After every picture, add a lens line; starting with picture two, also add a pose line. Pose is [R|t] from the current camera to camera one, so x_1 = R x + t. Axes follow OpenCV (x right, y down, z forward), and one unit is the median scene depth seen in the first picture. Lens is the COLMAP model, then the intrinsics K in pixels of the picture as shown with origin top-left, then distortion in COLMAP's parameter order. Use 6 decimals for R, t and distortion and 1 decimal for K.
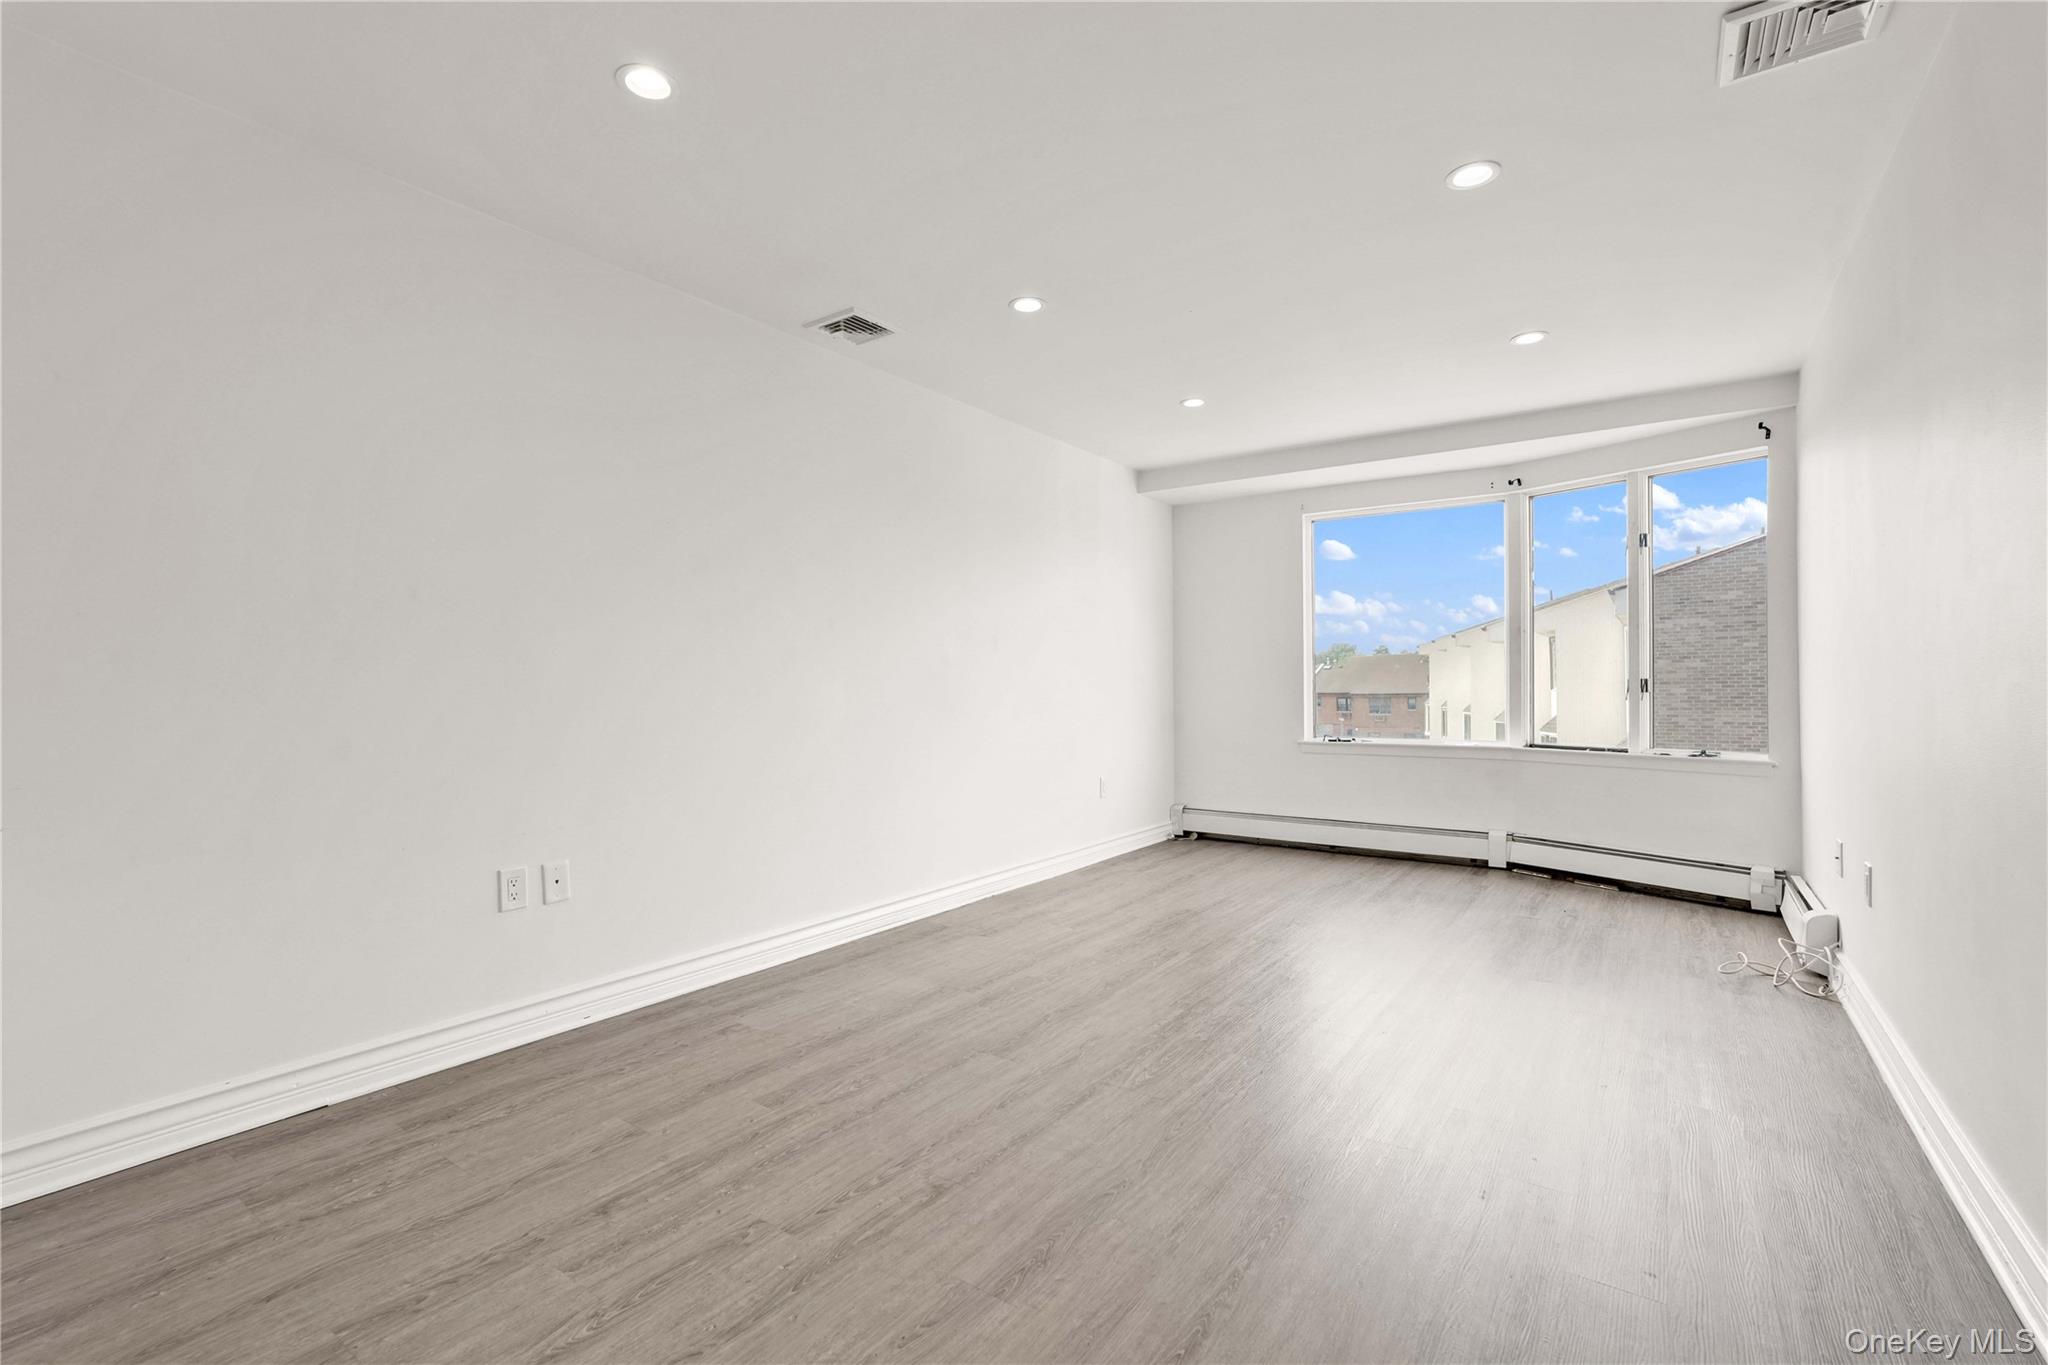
lens RADIAL K [[905.1, 0, 1020.4], [0, 905.1, 673.7], [0, 0, 1]] dist [-0.010138, 0.000514]
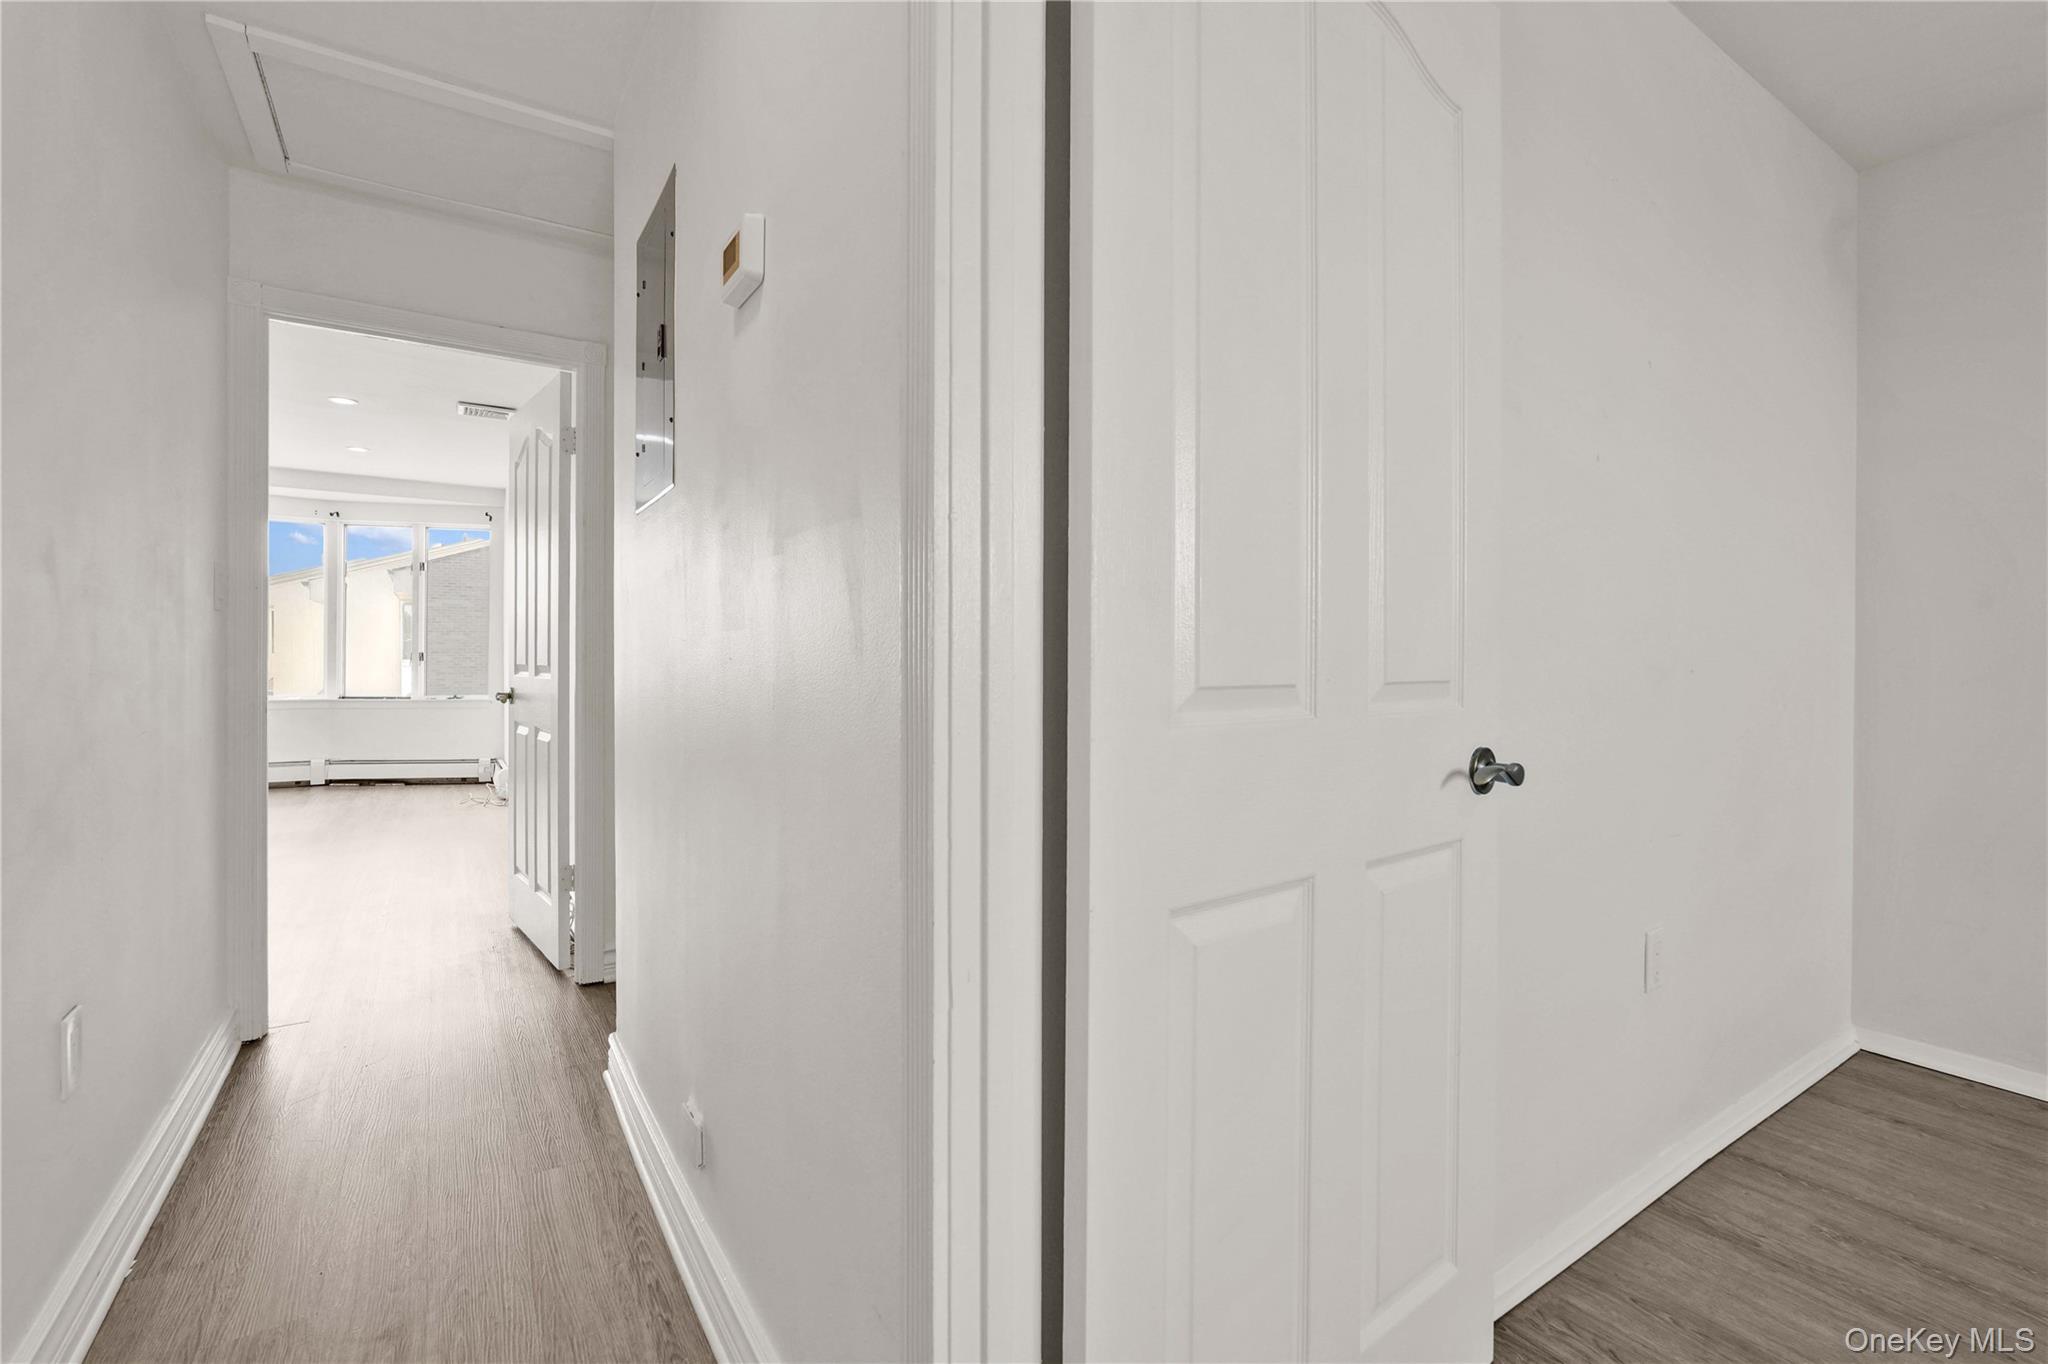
lens RADIAL K [[905.1, 0, 1020.4], [0, 905.1, 673.2], [0, 0, 1]] dist [-0.010138, 0.000514]
pose [[0.365737, -0.009590, 0.930669, -0.412949], [-0.024655, 0.999496, 0.019988, -0.016514], [-0.930392, -0.030256, 0.365316, -0.583035]]
